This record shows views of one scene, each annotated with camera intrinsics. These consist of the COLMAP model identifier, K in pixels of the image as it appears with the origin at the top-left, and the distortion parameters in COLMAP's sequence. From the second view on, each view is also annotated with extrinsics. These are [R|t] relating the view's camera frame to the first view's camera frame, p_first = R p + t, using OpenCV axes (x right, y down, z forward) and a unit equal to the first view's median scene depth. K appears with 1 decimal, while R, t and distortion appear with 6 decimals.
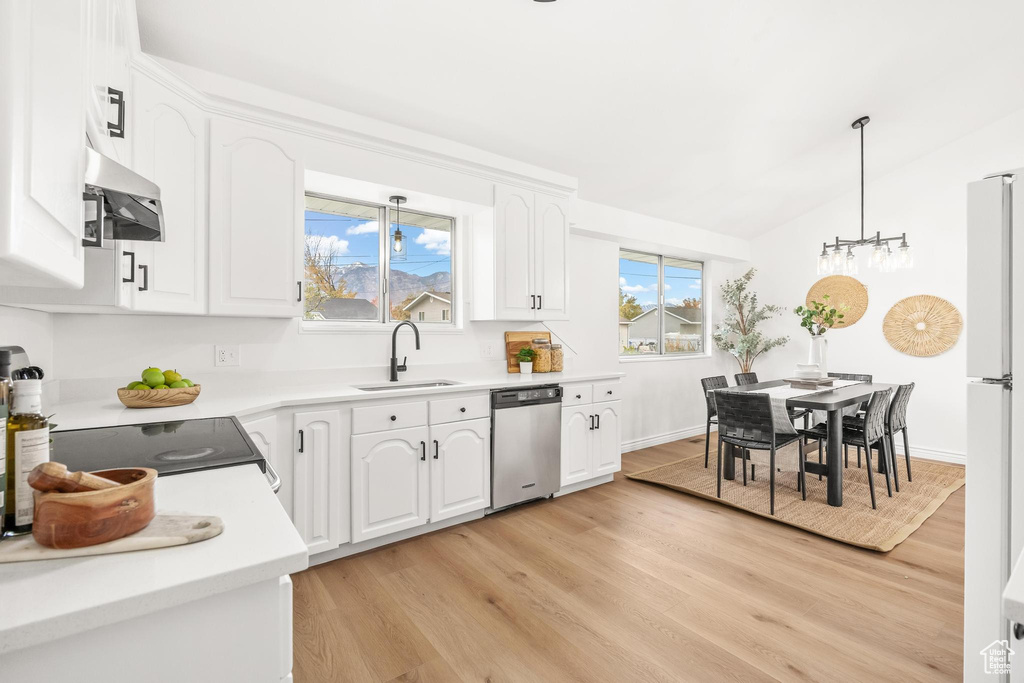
lens RADIAL K [[447.5, 0, 513.1], [0, 447.5, 333.3], [0, 0, 1]] dist [-0.006504, 0.001860]
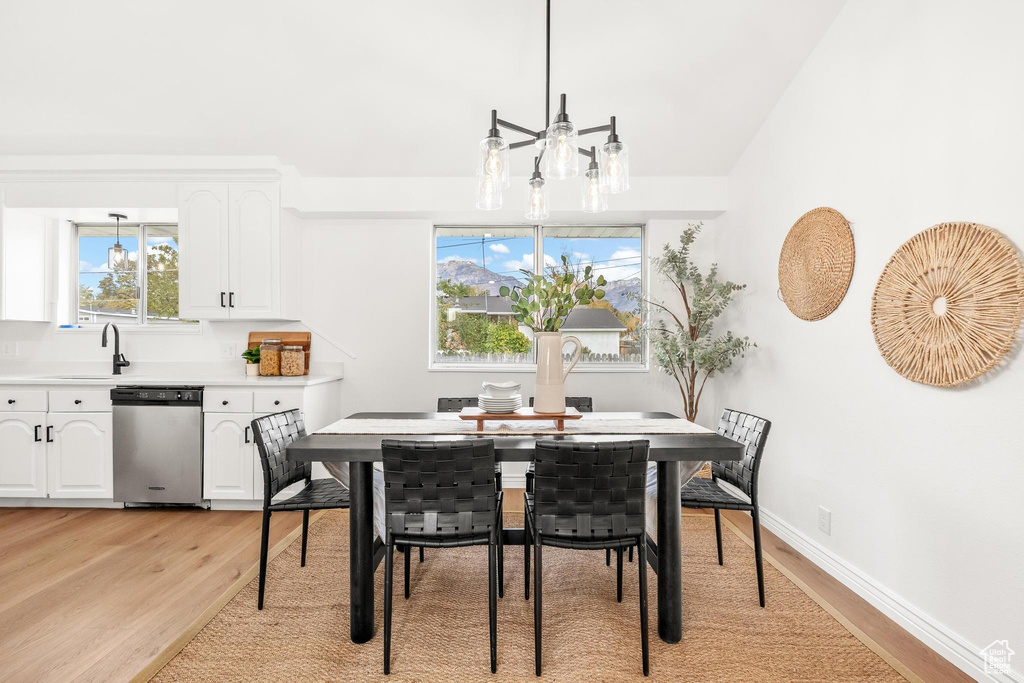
lens RADIAL K [[447.5, 0, 503.9], [0, 447.5, 340.4], [0, 0, 1]] dist [-0.006504, 0.001860]
pose [[0.796372, -0.000443, -0.604807, 1.240004], [-0.002183, 0.999991, -0.003606, 0.021203], [0.604803, 0.004192, 0.796364, 0.692280]]
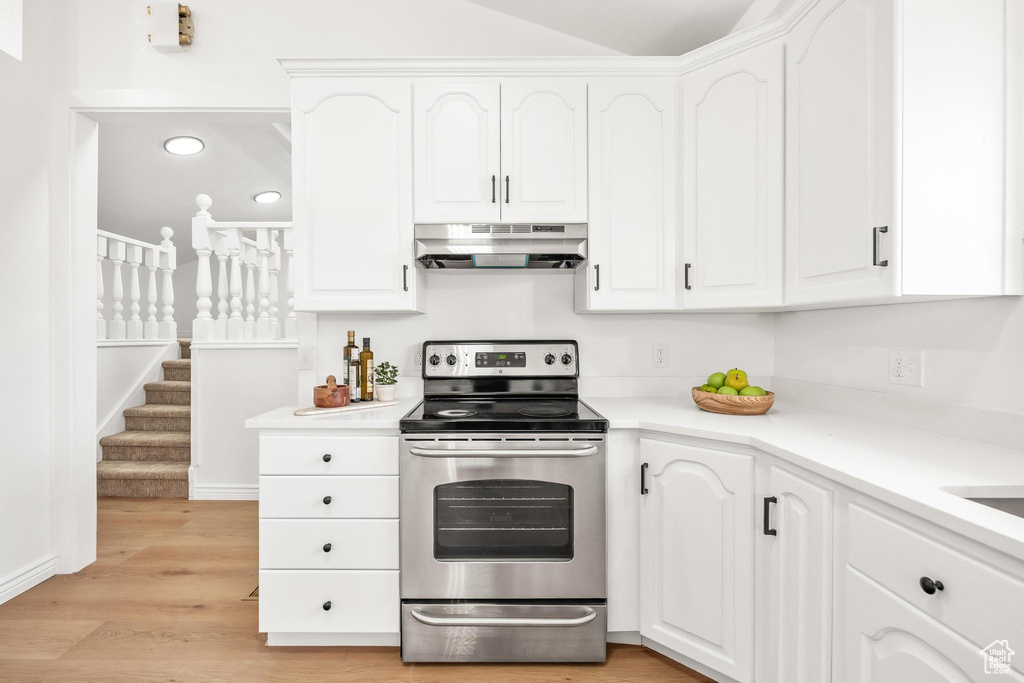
lens RADIAL K [[447.5, 0, 493.6], [0, 447.5, 335.4], [0, 0, 1]] dist [-0.006504, 0.001860]
pose [[-0.593395, 0.000987, -0.804911, 0.146727], [-0.001120, 0.999997, 0.002052, 0.004533], [0.804911, 0.002119, -0.593392, 0.763393]]
